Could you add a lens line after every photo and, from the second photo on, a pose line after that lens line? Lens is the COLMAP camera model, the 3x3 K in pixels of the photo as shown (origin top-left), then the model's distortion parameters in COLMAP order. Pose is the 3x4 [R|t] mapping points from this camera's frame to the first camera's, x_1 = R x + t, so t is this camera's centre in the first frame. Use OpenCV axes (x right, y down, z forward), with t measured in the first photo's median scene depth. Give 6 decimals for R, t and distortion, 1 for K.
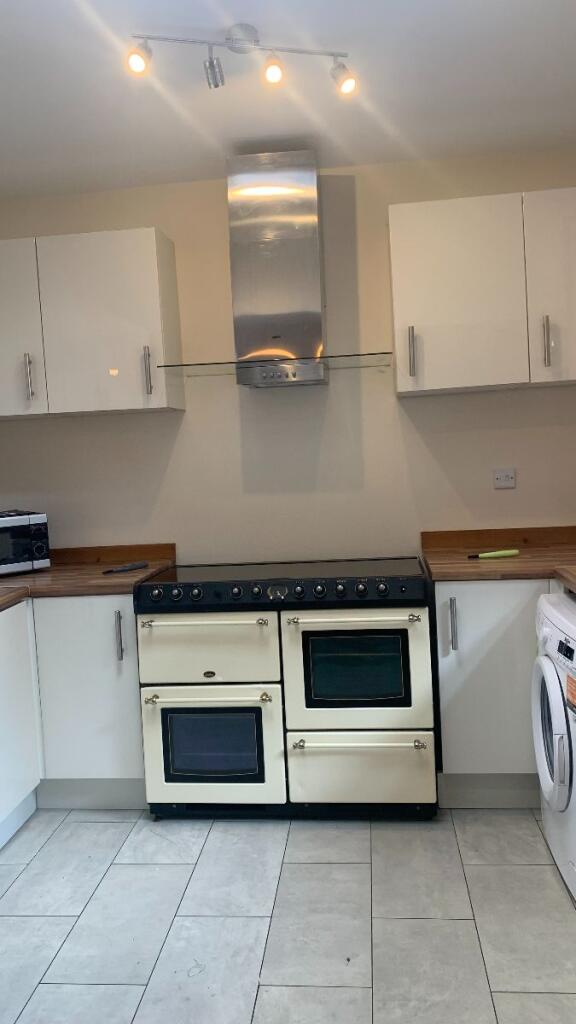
lens RADIAL K [[786.2, 0, 288.0], [0, 786.2, 512.0], [0, 0, 1]] dist [-0.007283, -0.003183]
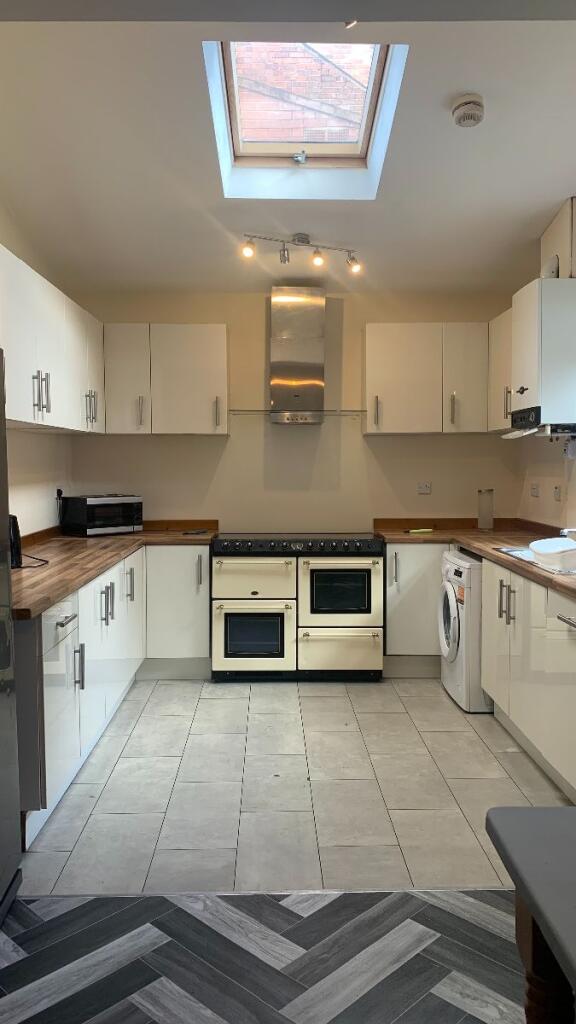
lens RADIAL K [[752.5, 0, 288.0], [0, 752.5, 512.0], [0, 0, 1]] dist [0.007367, 0.000347]
pose [[0.991600, 0.043351, 0.121864, -0.235070], [-0.041439, 0.998976, -0.018187, 0.057603], [-0.122527, 0.012984, 0.992380, -0.630997]]
